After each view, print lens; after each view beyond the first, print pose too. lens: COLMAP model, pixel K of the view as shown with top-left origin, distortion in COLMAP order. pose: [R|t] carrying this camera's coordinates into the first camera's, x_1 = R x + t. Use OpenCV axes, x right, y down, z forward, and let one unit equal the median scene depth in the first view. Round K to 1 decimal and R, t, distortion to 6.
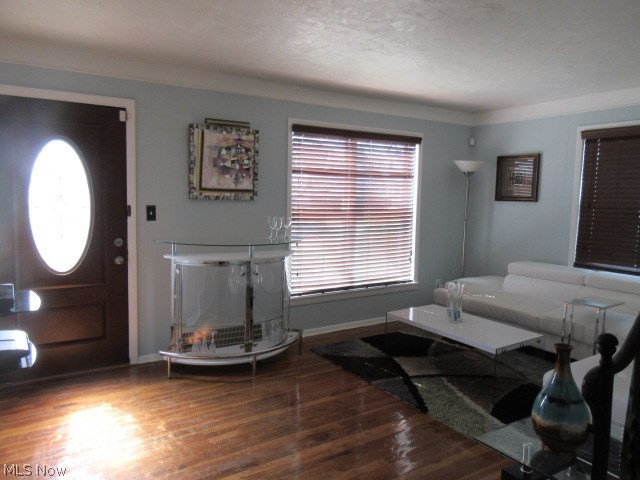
lens RADIAL K [[481.7, 0, 319.5], [0, 481.7, 238.9], [0, 0, 1]] dist [0.002591, 0.004362]
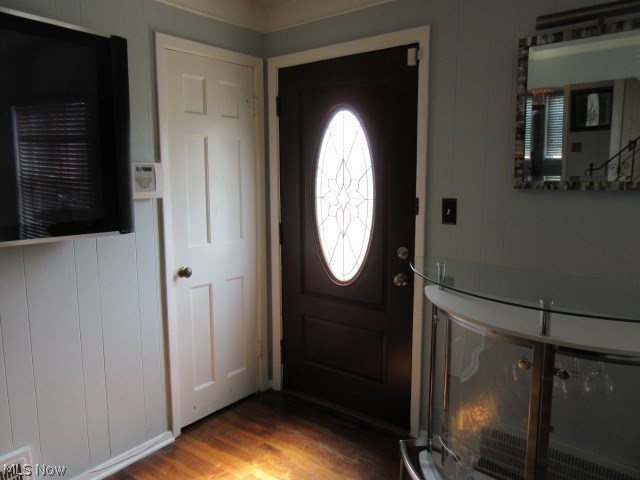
lens RADIAL K [[481.7, 0, 320.1], [0, 481.7, 243.0], [0, 0, 1]] dist [0.002591, 0.004362]
pose [[0.318657, 0.112623, -0.941155, 0.177154], [-0.076330, 0.992740, 0.092952, -0.060769], [0.944792, 0.042218, 0.324941, 0.685185]]
